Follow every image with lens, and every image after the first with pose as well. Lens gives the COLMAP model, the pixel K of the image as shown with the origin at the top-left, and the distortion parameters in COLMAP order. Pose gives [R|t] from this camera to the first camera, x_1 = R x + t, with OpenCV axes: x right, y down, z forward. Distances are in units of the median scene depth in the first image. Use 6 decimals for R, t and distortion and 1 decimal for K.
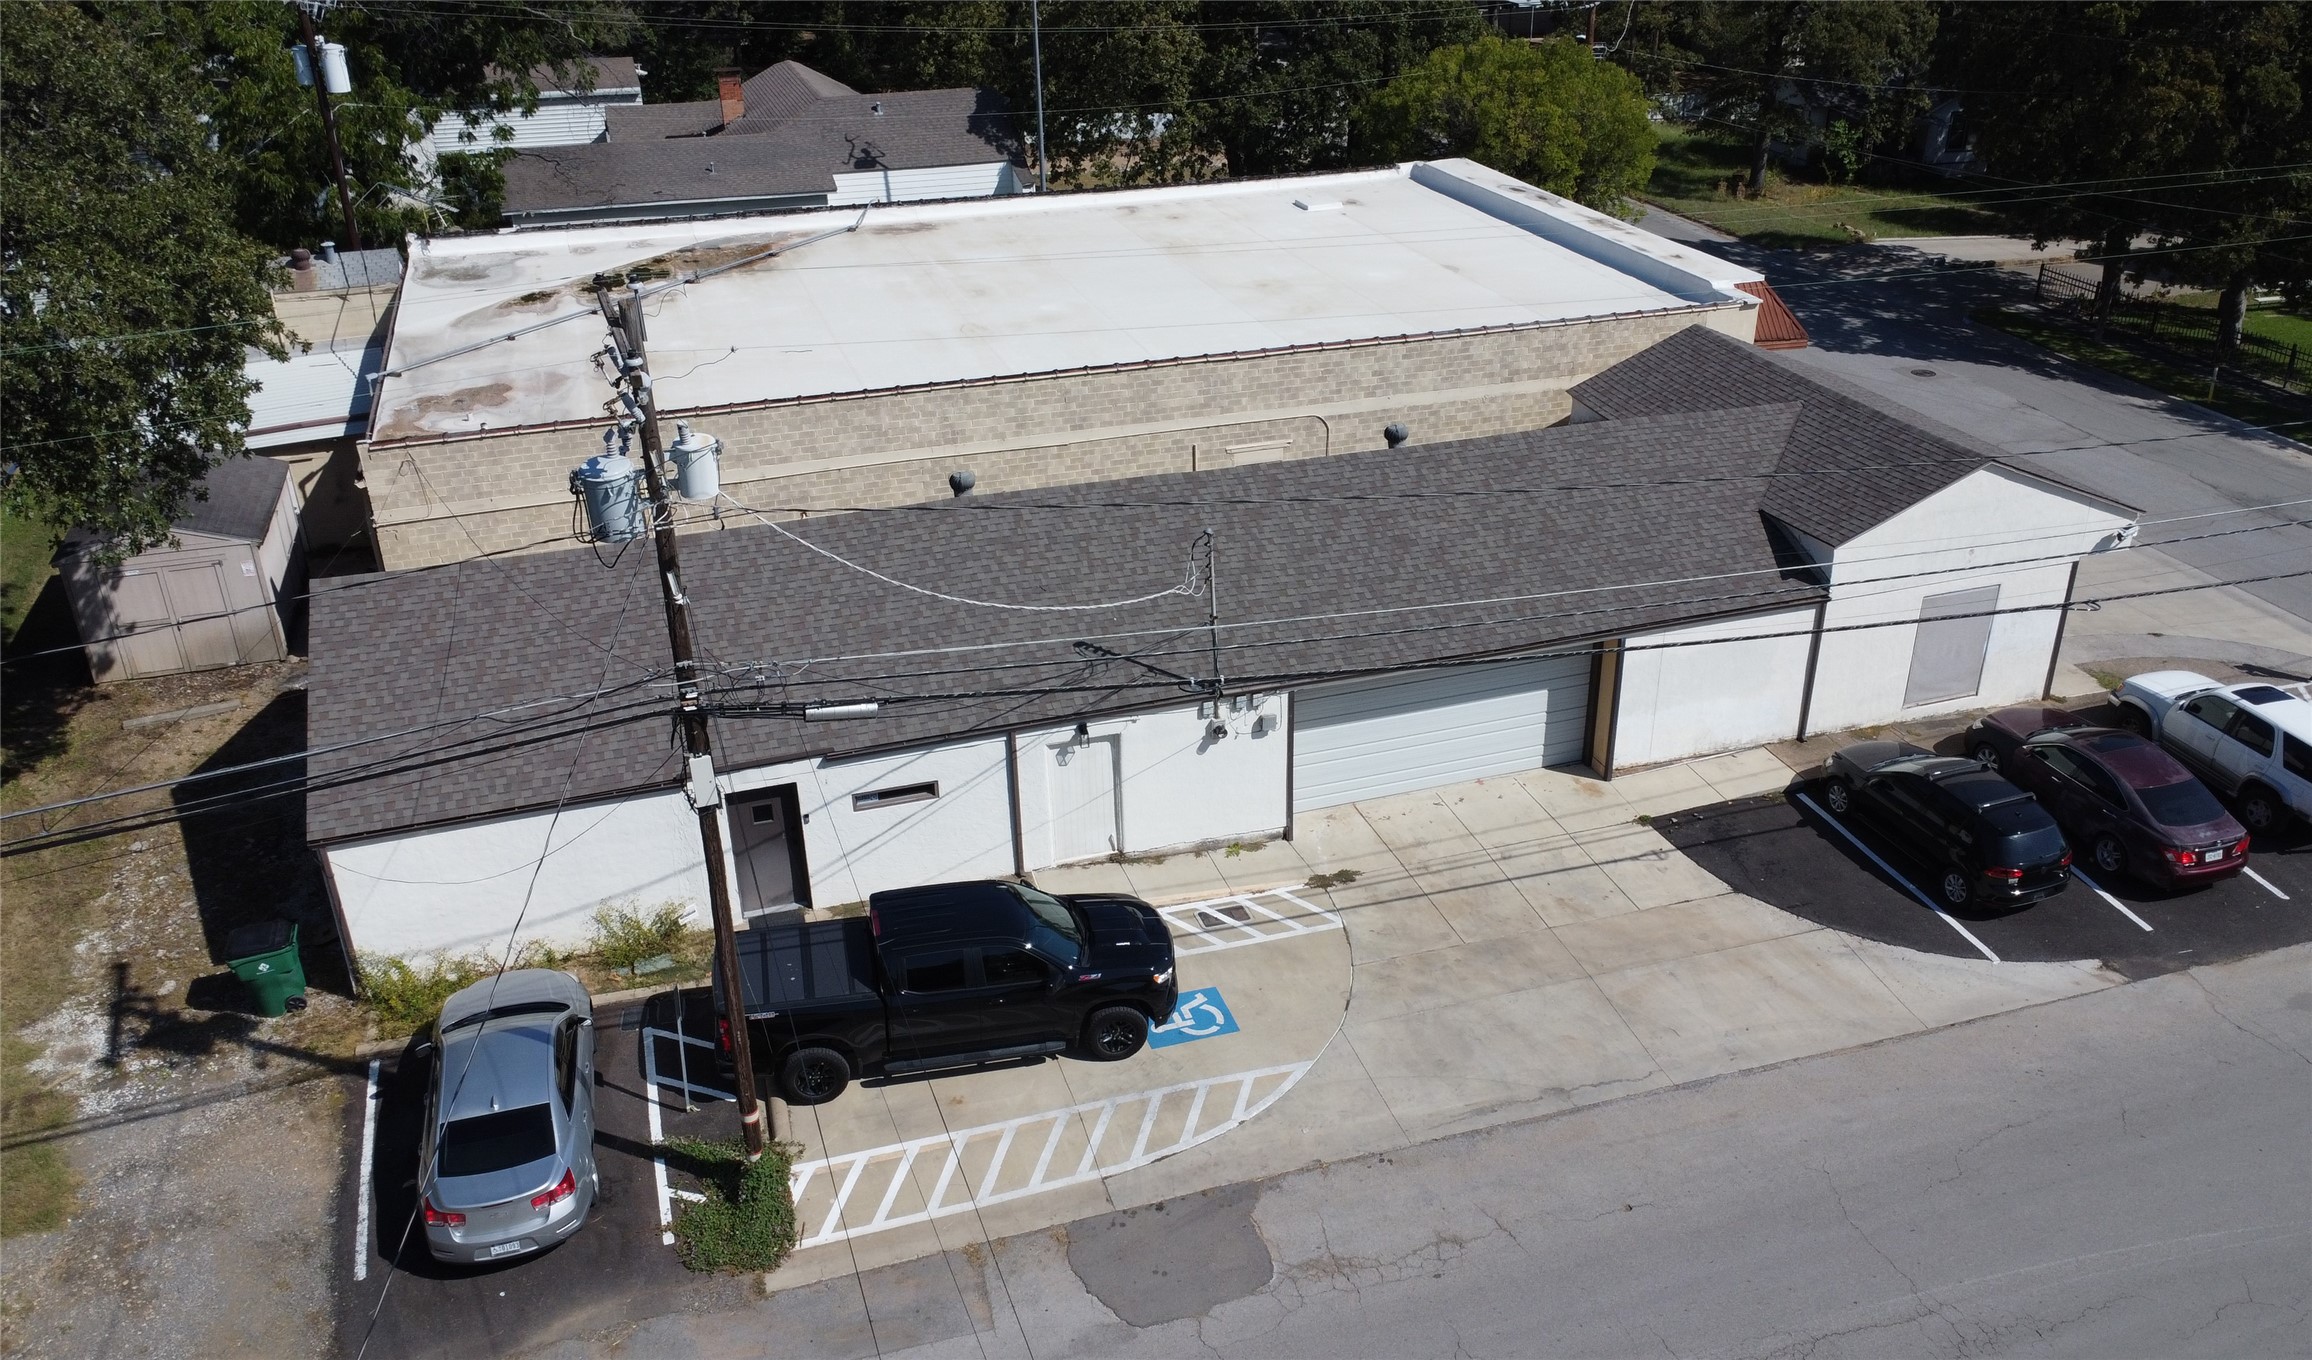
lens RADIAL K [[1808.1, 0, 1225.5], [0, 1808.1, 679.7], [0, 0, 1]] dist [0.000934, 0.000760]
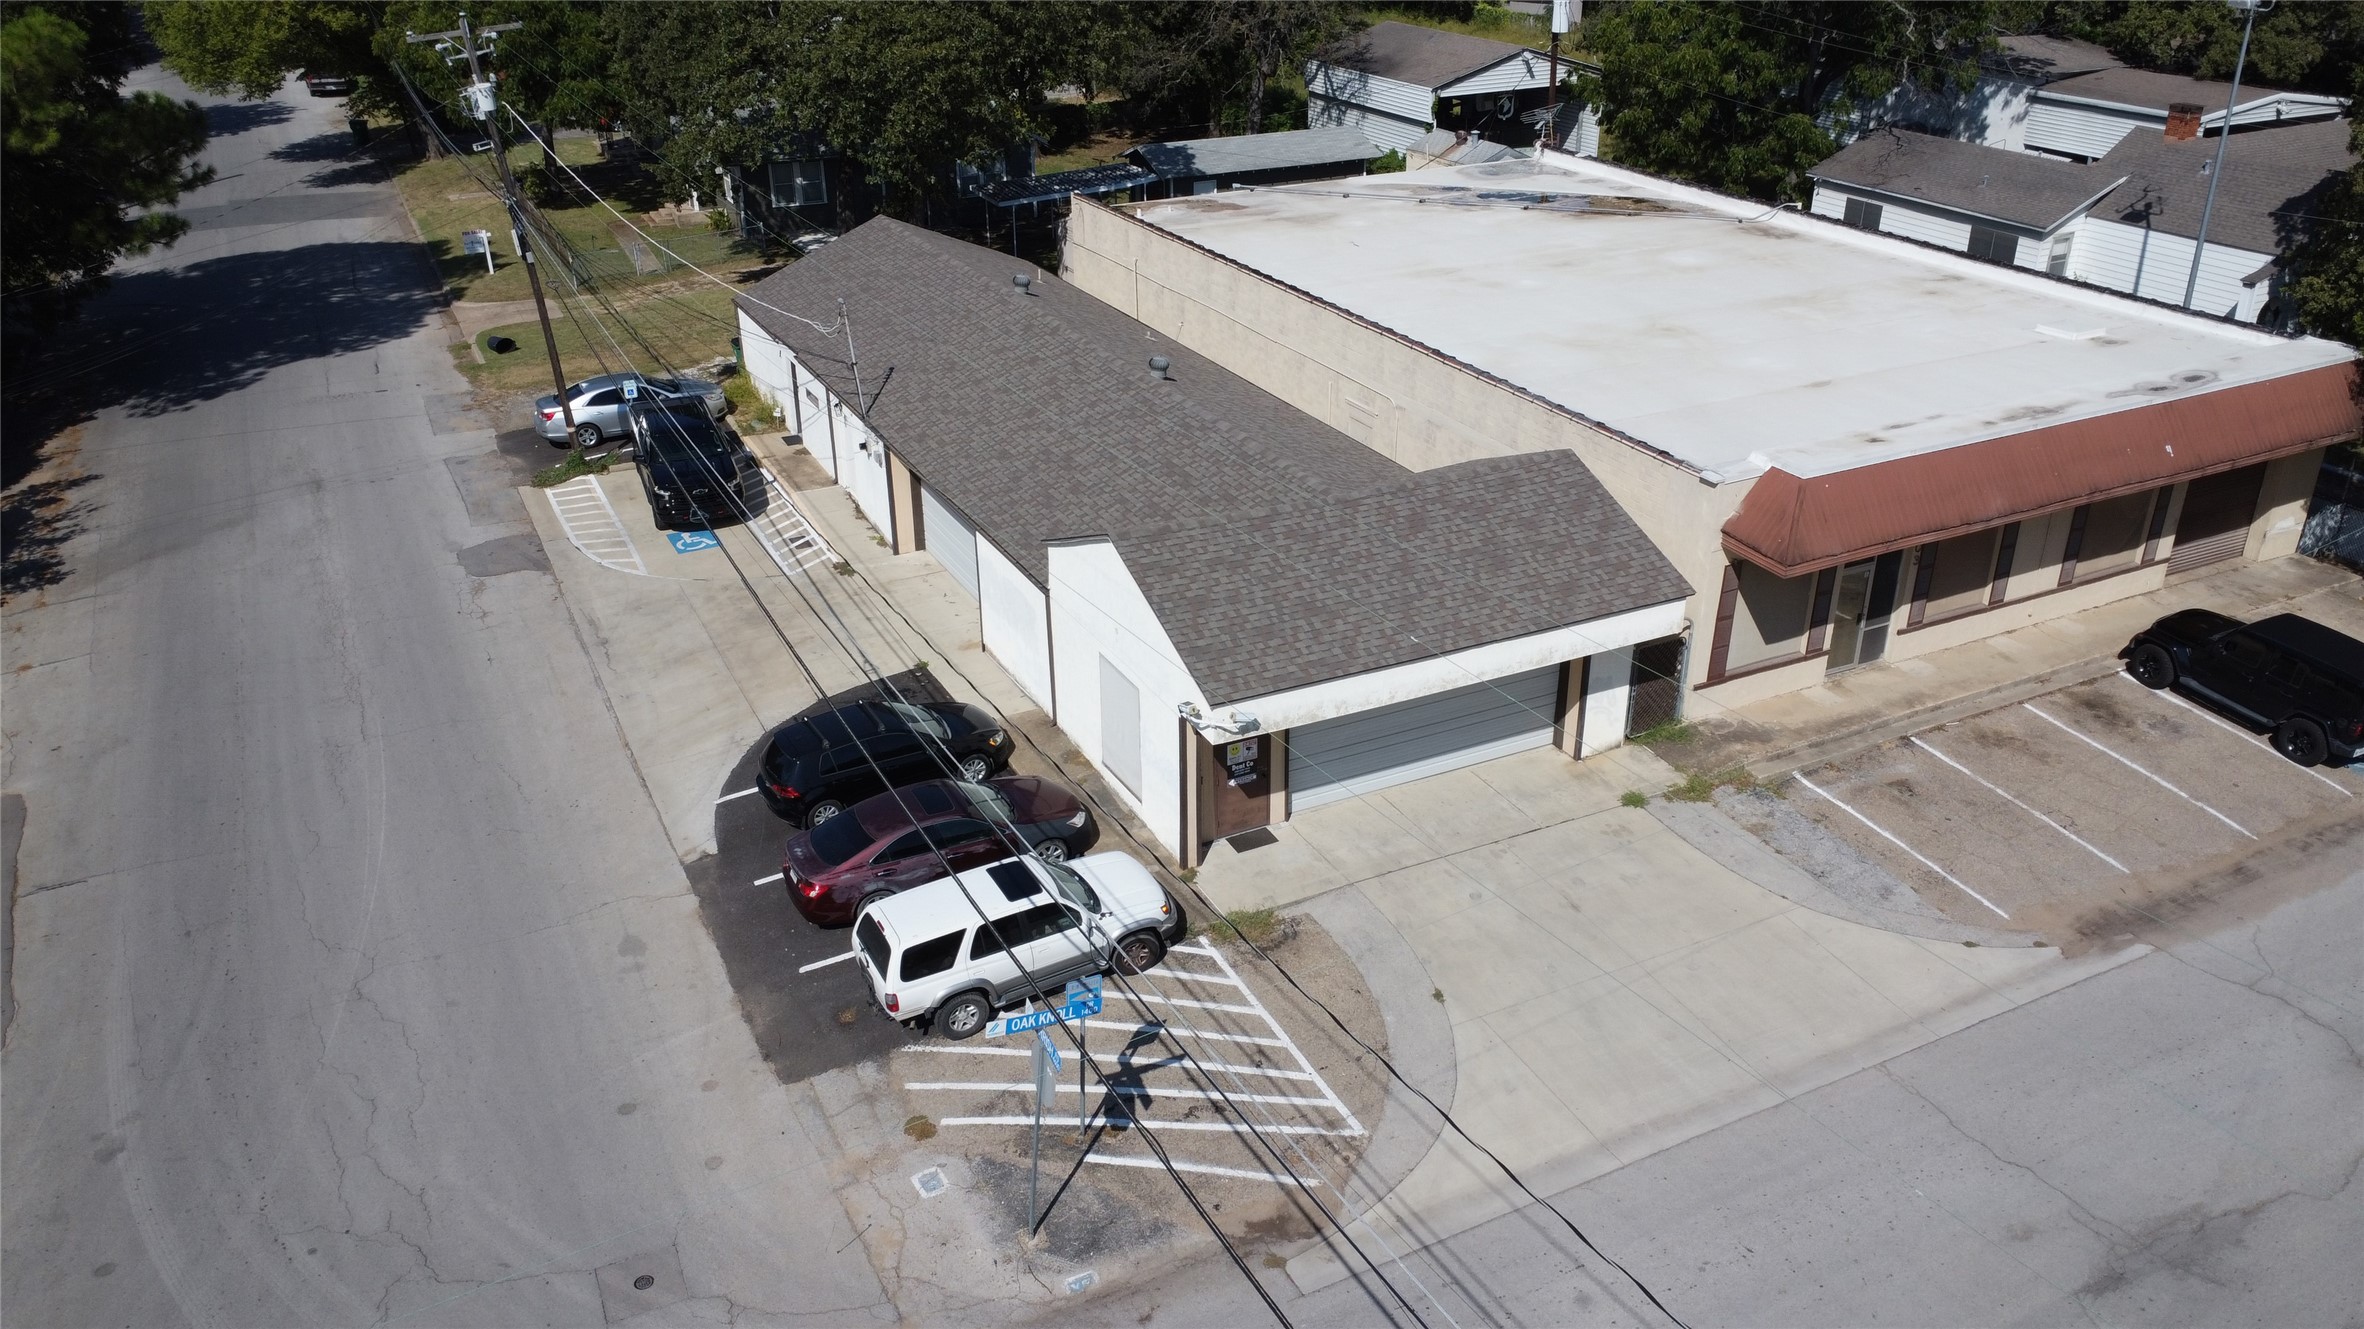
lens RADIAL K [[1779.4, 0, 1196.6], [0, 1779.4, 660.2], [0, 0, 1]] dist [0.007929, -0.006954]
pose [[0.130303, 0.433294, -0.891783, 1.466515], [-0.436406, 0.832700, 0.340822, -0.458859], [0.890264, 0.344770, 0.297596, 0.895729]]
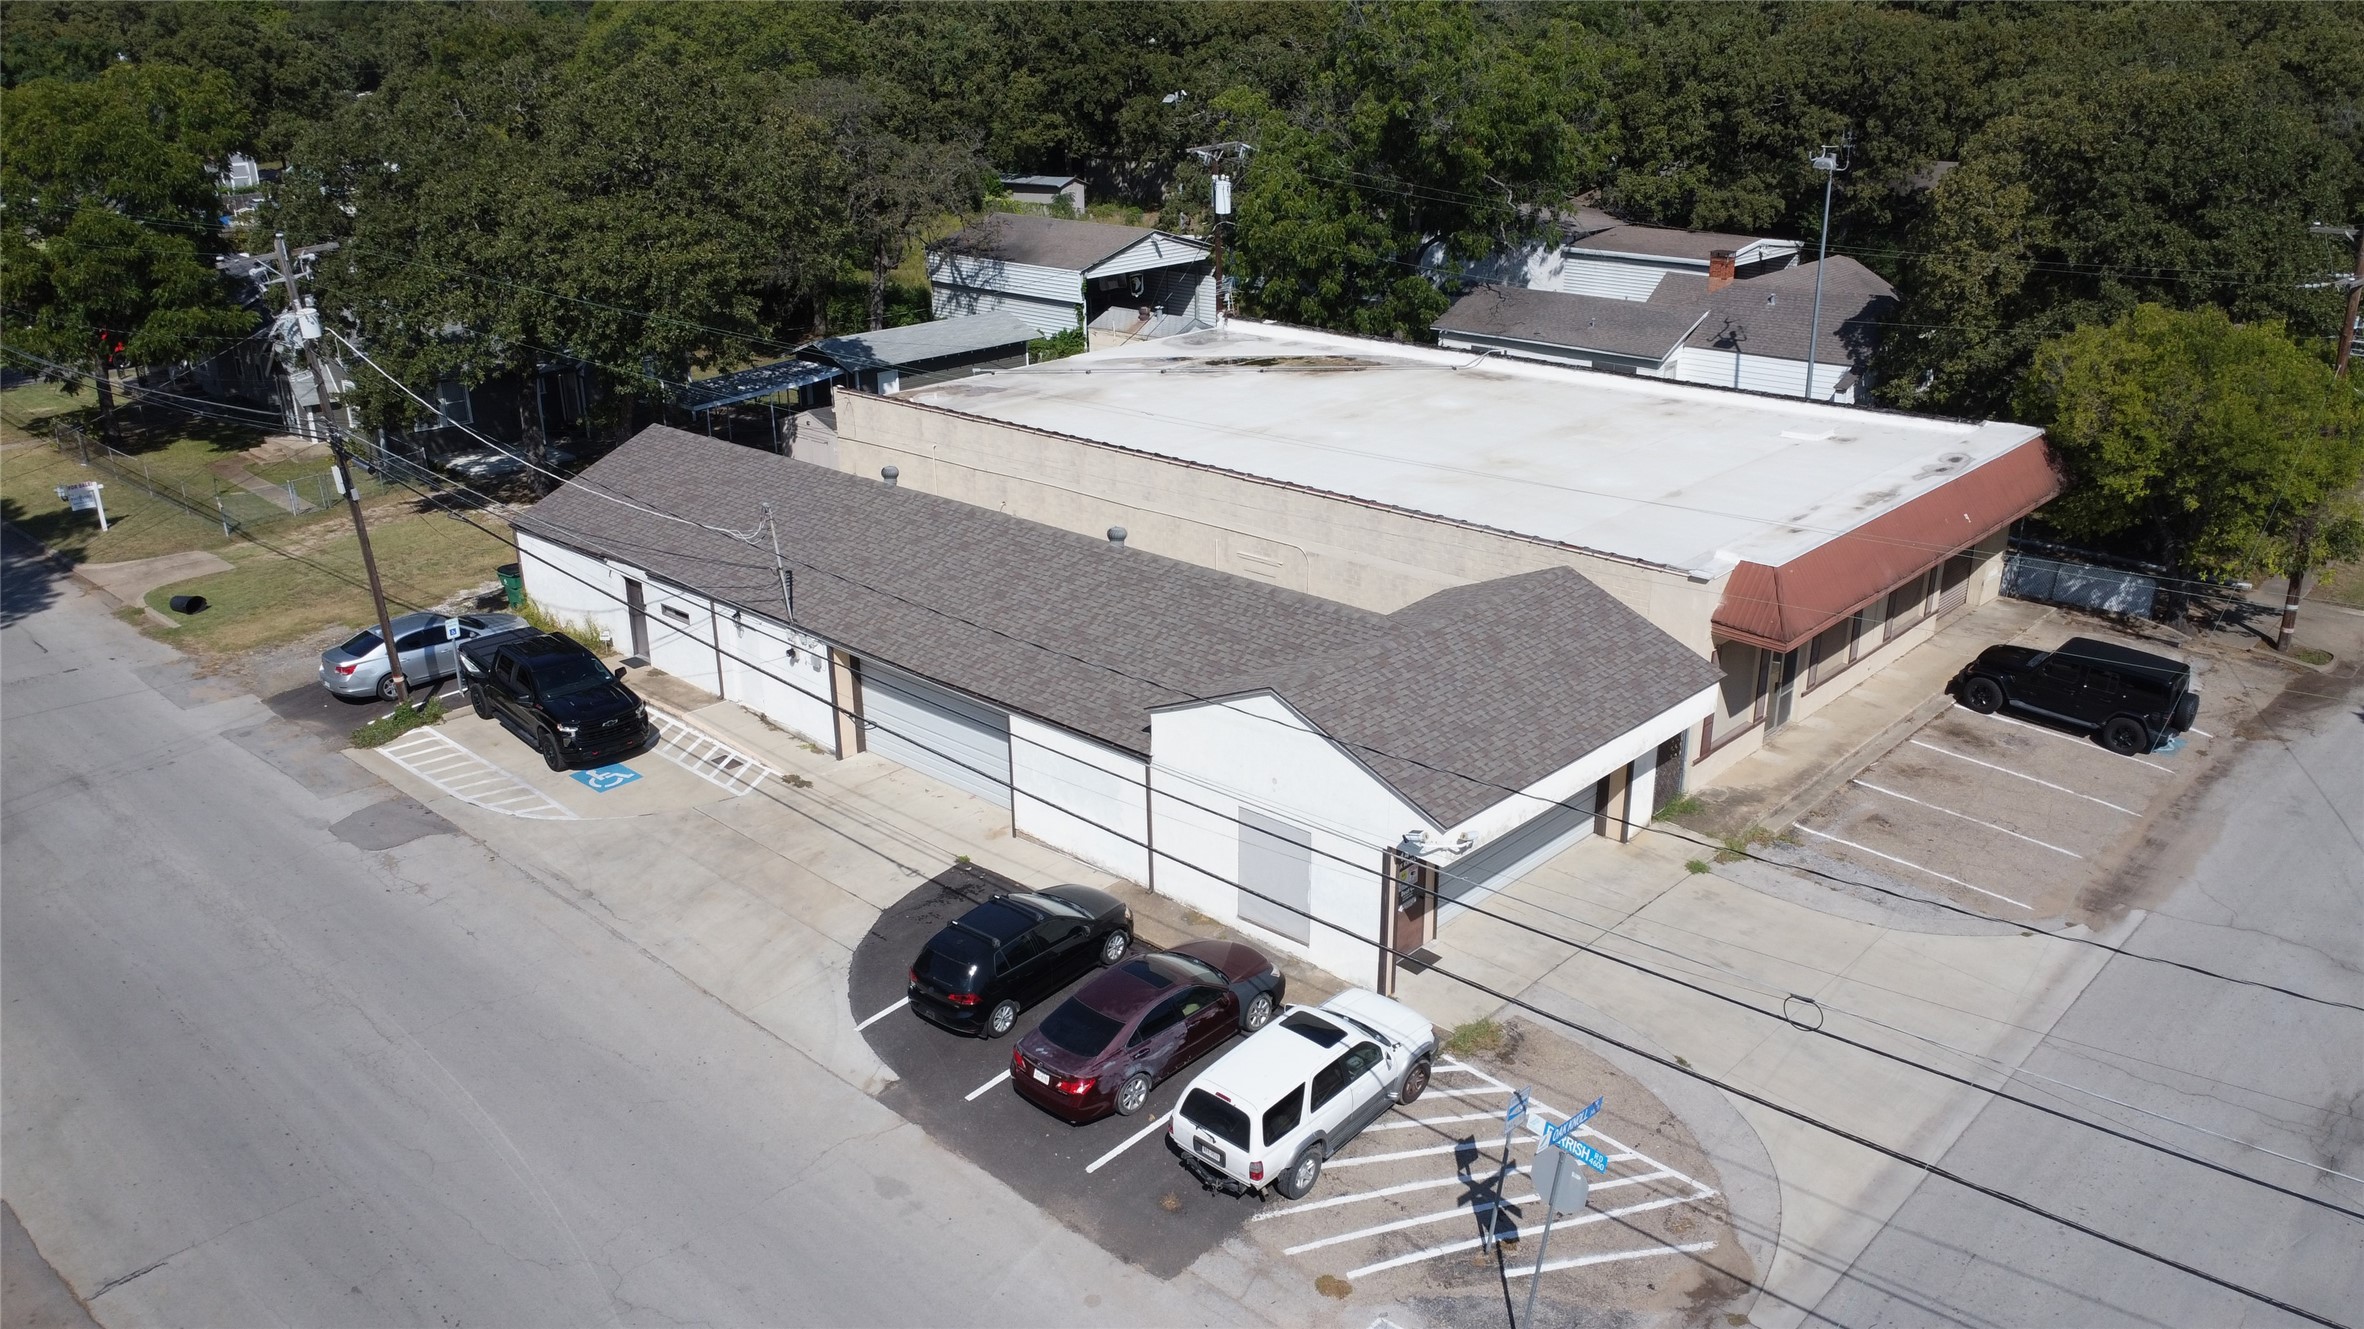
lens RADIAL K [[1779.4, 0, 1196.6], [0, 1779.4, 660.2], [0, 0, 1]] dist [0.007929, -0.006954]
pose [[0.470965, 0.304065, -0.828092, 1.361532], [-0.387222, 0.914705, 0.115641, -0.261001], [0.792623, 0.266193, 0.548535, 0.497713]]
